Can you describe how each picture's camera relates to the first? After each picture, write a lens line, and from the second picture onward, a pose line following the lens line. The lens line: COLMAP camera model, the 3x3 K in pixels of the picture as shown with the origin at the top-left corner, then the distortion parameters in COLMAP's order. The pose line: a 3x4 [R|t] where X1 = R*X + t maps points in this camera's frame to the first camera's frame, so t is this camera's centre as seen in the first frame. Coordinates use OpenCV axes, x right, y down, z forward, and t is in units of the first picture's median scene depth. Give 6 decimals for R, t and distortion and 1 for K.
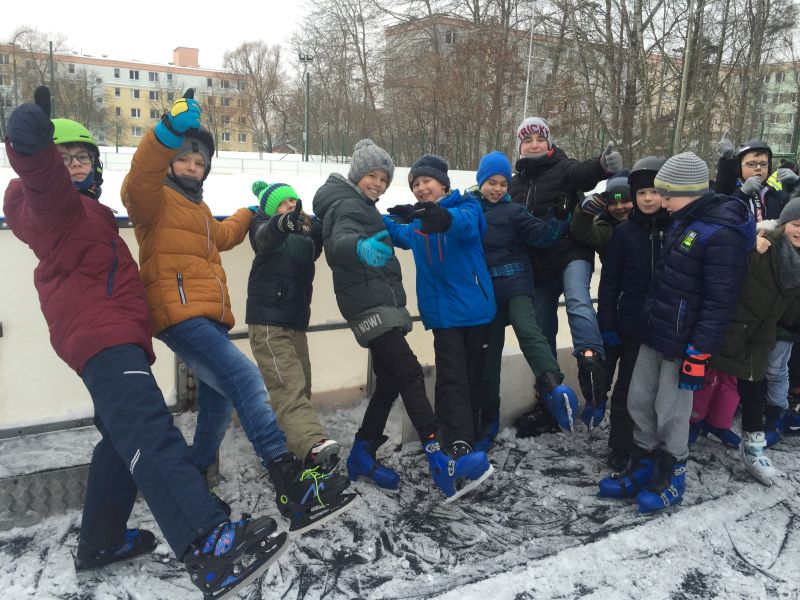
lens RADIAL K [[684.7, 0, 420.5], [0, 684.7, 308.5], [0, 0, 1]] dist [0.065009, -0.095039]
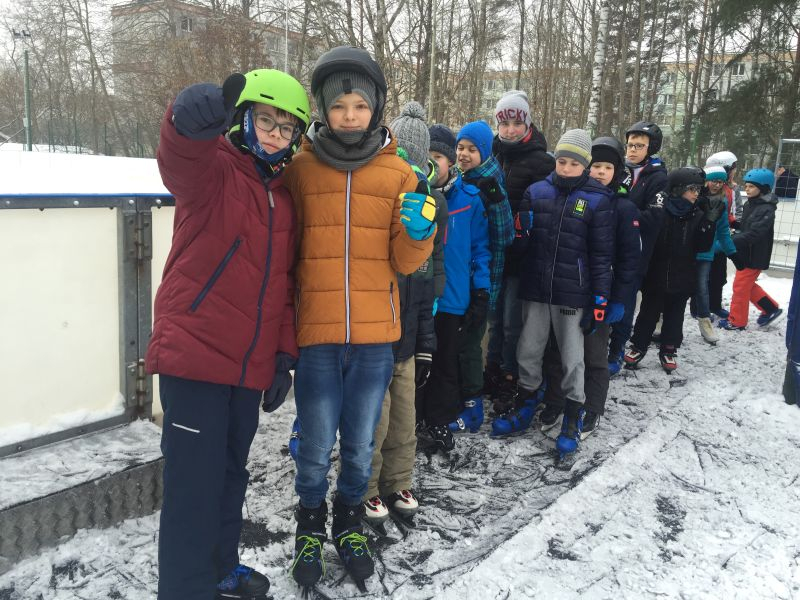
lens RADIAL K [[684.7, 0, 413.5], [0, 684.7, 289.3], [0, 0, 1]] dist [0.065009, -0.095039]
pose [[0.931152, -0.058011, 0.359986, -0.372510], [0.064692, 0.997884, -0.006526, 0.013192], [-0.358845, 0.029365, 0.932935, 0.052513]]
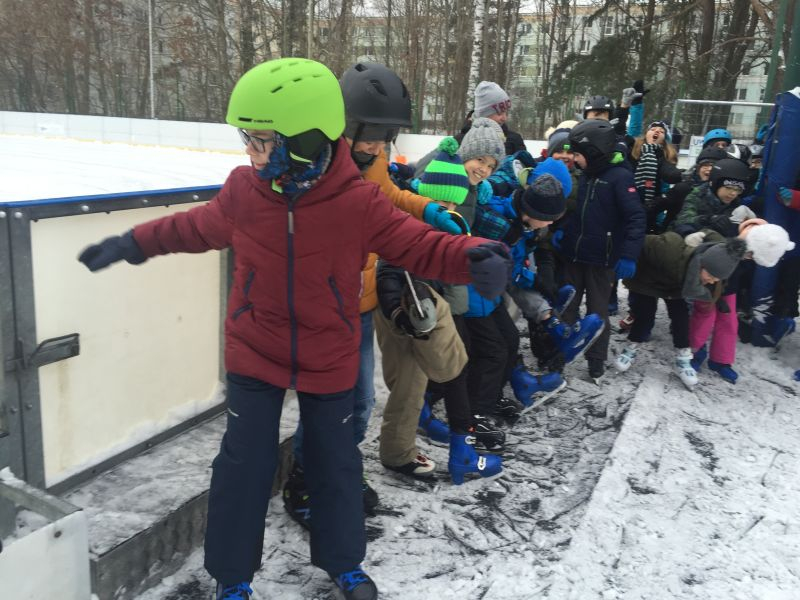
lens RADIAL K [[684.7, 0, 404.8], [0, 684.7, 296.4], [0, 0, 1]] dist [0.065009, -0.095039]
pose [[0.840420, -0.136477, 0.524470, -0.706356], [0.104515, 0.990420, 0.090250, -0.057884], [-0.531762, -0.021033, 0.846633, 0.152136]]
